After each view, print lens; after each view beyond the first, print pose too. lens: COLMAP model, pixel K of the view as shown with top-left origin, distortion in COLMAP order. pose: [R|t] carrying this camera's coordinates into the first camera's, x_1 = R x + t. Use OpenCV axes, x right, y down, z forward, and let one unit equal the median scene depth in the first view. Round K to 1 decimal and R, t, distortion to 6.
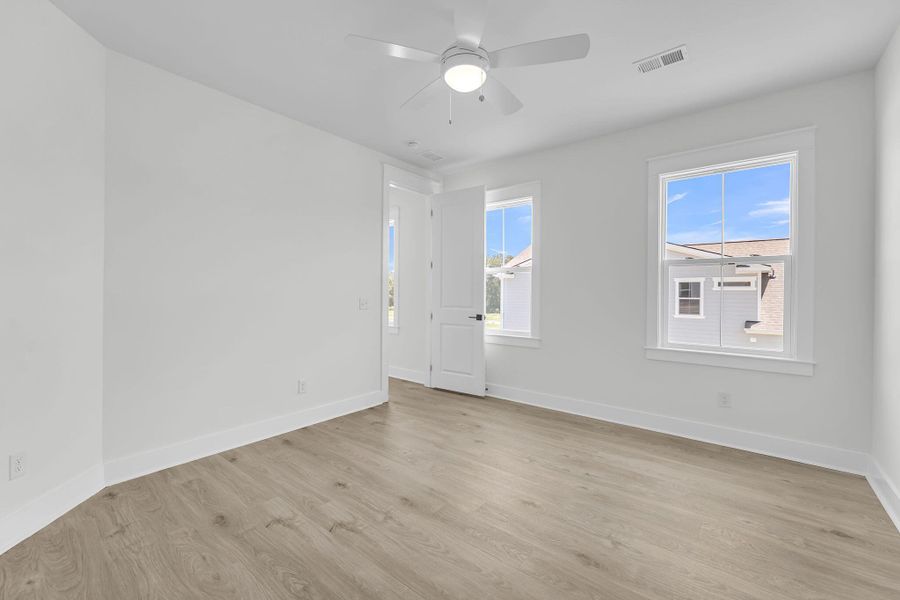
lens RADIAL K [[375.4, 0, 444.2], [0, 375.4, 294.3], [0, 0, 1]] dist [-0.000049, -0.000284]
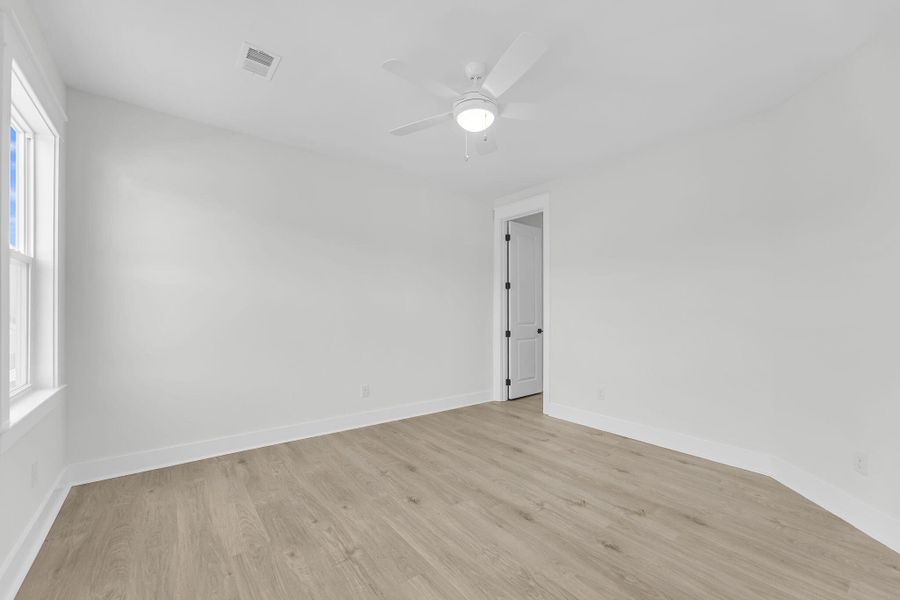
lens RADIAL K [[366.6, 0, 449.2], [0, 366.6, 309.8], [0, 0, 1]] dist [-0.000664, -0.000097]
pose [[-0.974777, -0.010420, 0.222939, -0.111609], [-0.010511, 0.999944, 0.000776, -0.008722], [-0.222935, -0.001587, -0.974832, 1.998744]]
